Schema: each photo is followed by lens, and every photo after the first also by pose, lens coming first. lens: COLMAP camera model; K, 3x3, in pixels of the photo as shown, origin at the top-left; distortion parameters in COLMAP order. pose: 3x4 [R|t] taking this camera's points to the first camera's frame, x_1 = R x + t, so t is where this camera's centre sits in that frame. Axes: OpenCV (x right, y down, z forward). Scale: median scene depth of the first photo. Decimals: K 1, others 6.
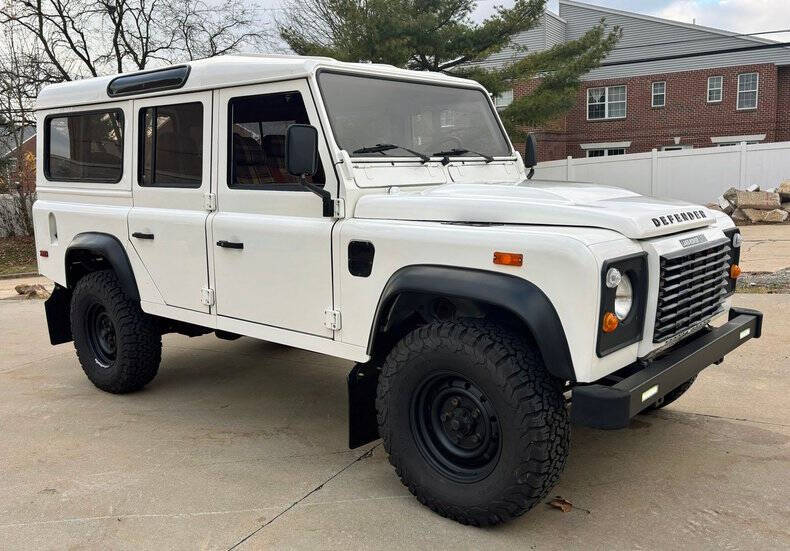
lens RADIAL K [[752.3, 0, 357.9], [0, 752.3, 276.1], [0, 0, 1]] dist [0.021236, 0.006487]
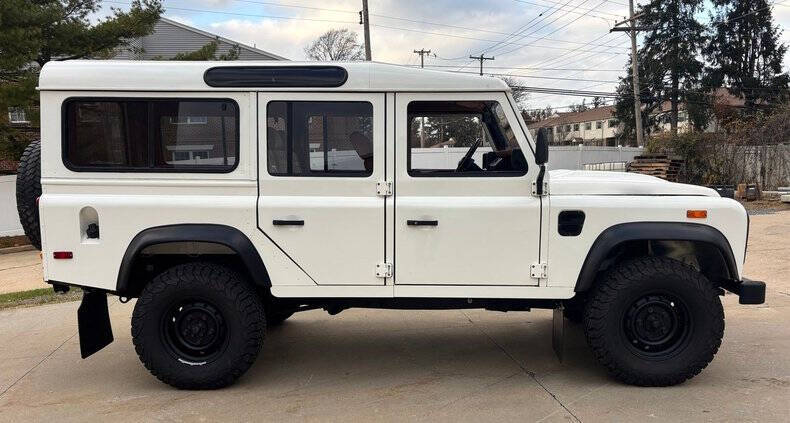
lens RADIAL K [[728.3, 0, 392.0], [0, 728.3, 244.7], [0, 0, 1]] dist [0.028279, -0.018909]
pose [[0.749757, -0.061389, 0.658859, -0.930453], [0.088781, 0.996017, -0.008226, -0.001672], [-0.655730, 0.064662, 0.752222, 0.155440]]
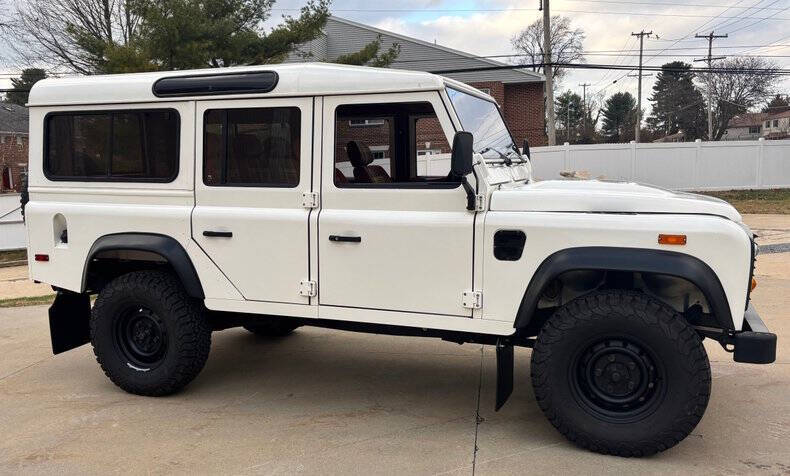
lens RADIAL K [[754.1, 0, 330.4], [0, 754.1, 240.2], [0, 0, 1]] dist [0.025129, 0.000297]
pose [[0.943032, -0.028053, 0.331518, -0.526212], [0.043746, 0.998243, -0.039969, 0.002897], [-0.329814, 0.052195, 0.942602, -0.017156]]
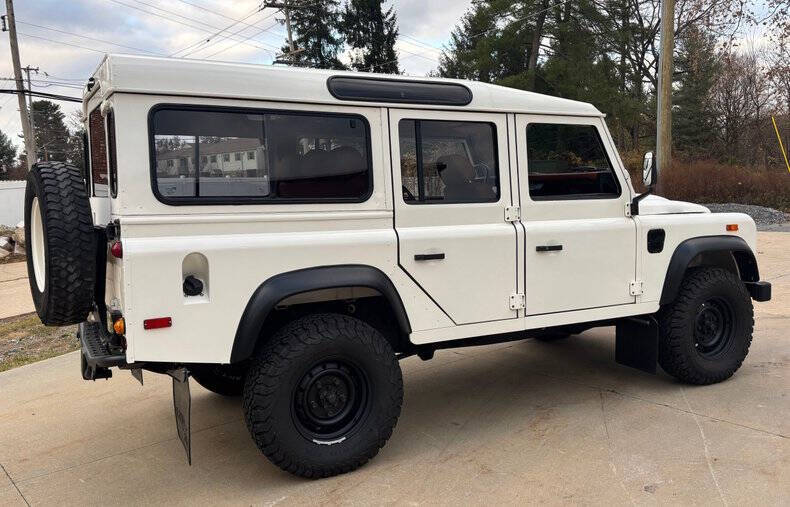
lens RADIAL K [[759.1, 0, 396.8], [0, 759.1, 227.4], [0, 0, 1]] dist [0.044221, -0.001973]
pose [[0.285359, -0.037750, 0.957677, -1.295856], [0.158054, 0.987397, -0.008174, -0.096532], [-0.945298, 0.153697, 0.287729, 0.843371]]
